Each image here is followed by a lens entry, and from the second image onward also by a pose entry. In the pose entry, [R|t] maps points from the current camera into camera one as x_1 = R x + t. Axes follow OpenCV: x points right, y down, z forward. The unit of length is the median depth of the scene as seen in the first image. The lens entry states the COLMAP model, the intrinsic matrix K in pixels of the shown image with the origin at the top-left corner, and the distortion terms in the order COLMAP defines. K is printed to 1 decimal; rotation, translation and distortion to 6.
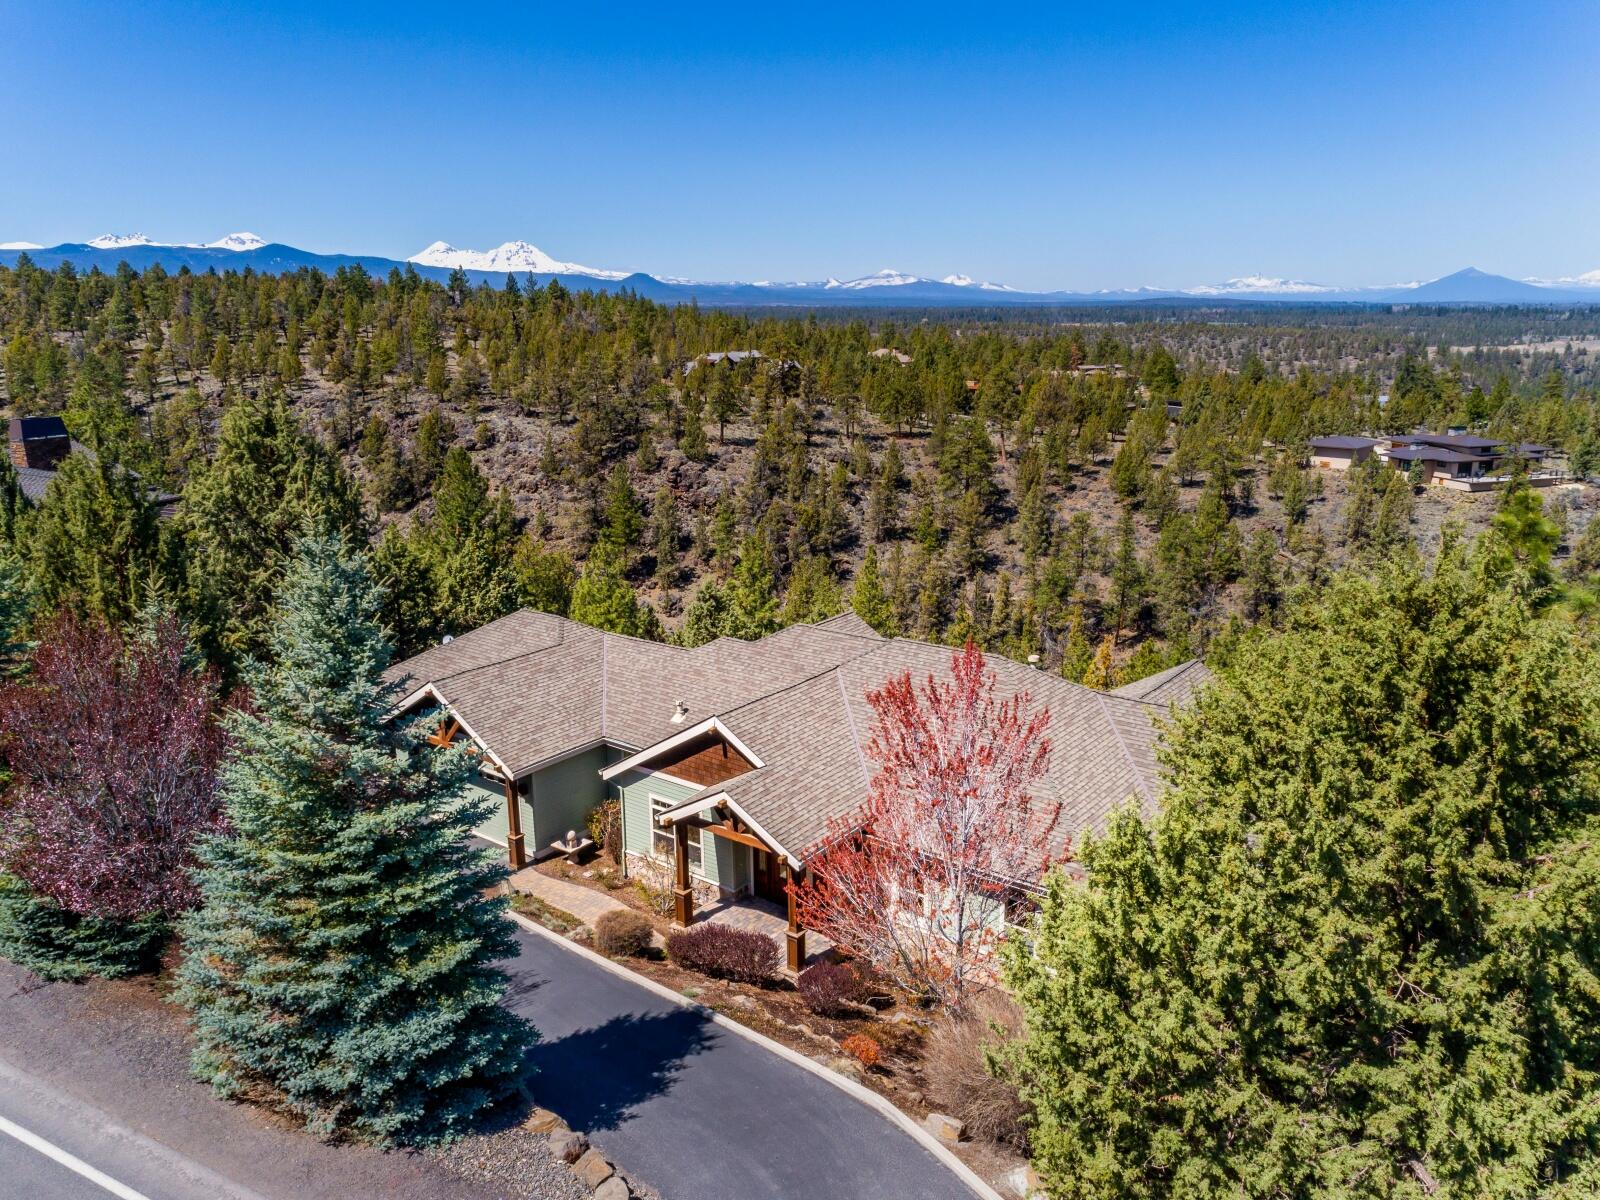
lens RADIAL K [[1182.7, 0, 792.3], [0, 1182.7, 600.7], [0, 0, 1]] dist [0.018497, 0.003756]
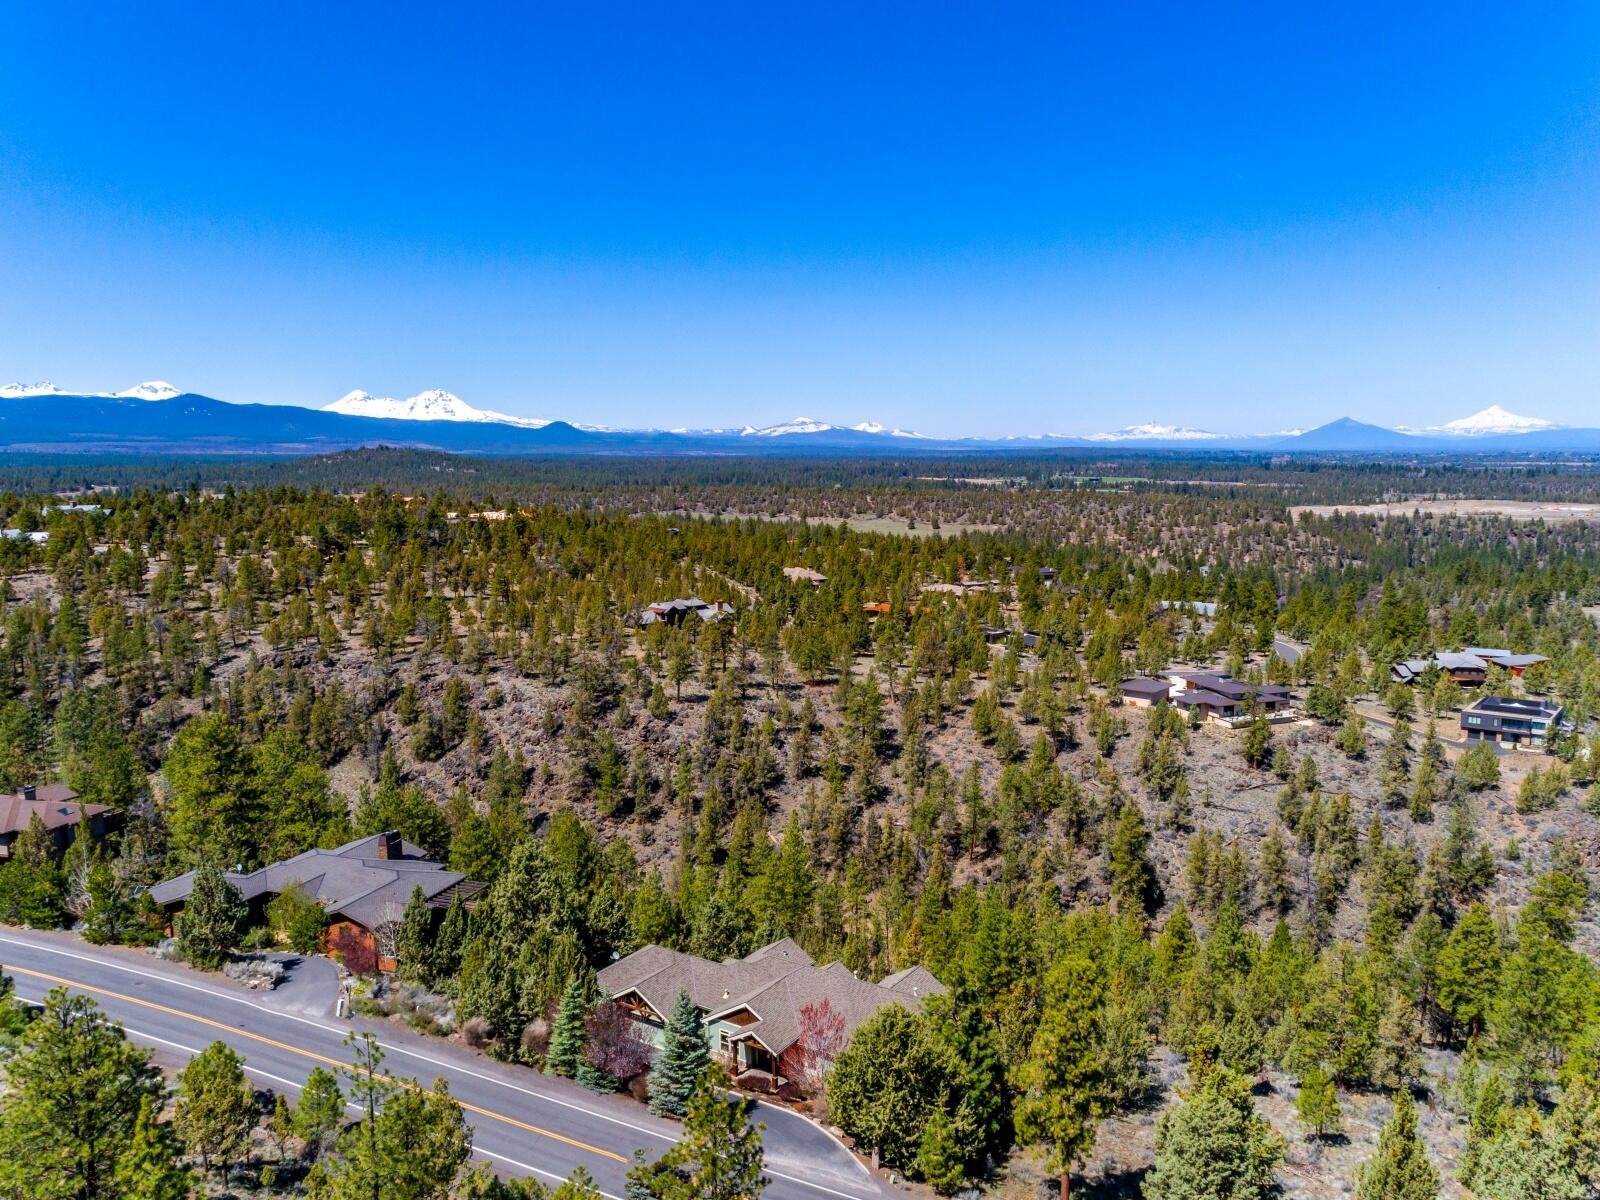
lens RADIAL K [[1197.9, 0, 800.0], [0, 1197.9, 600.0], [0, 0, 1]] dist [0.020874, 0.000600]
pose [[0.997121, -0.007048, 0.075499, -0.024444], [0.015550, 0.993517, -0.112615, -0.091572], [-0.074216, 0.113465, 0.990766, -0.341757]]
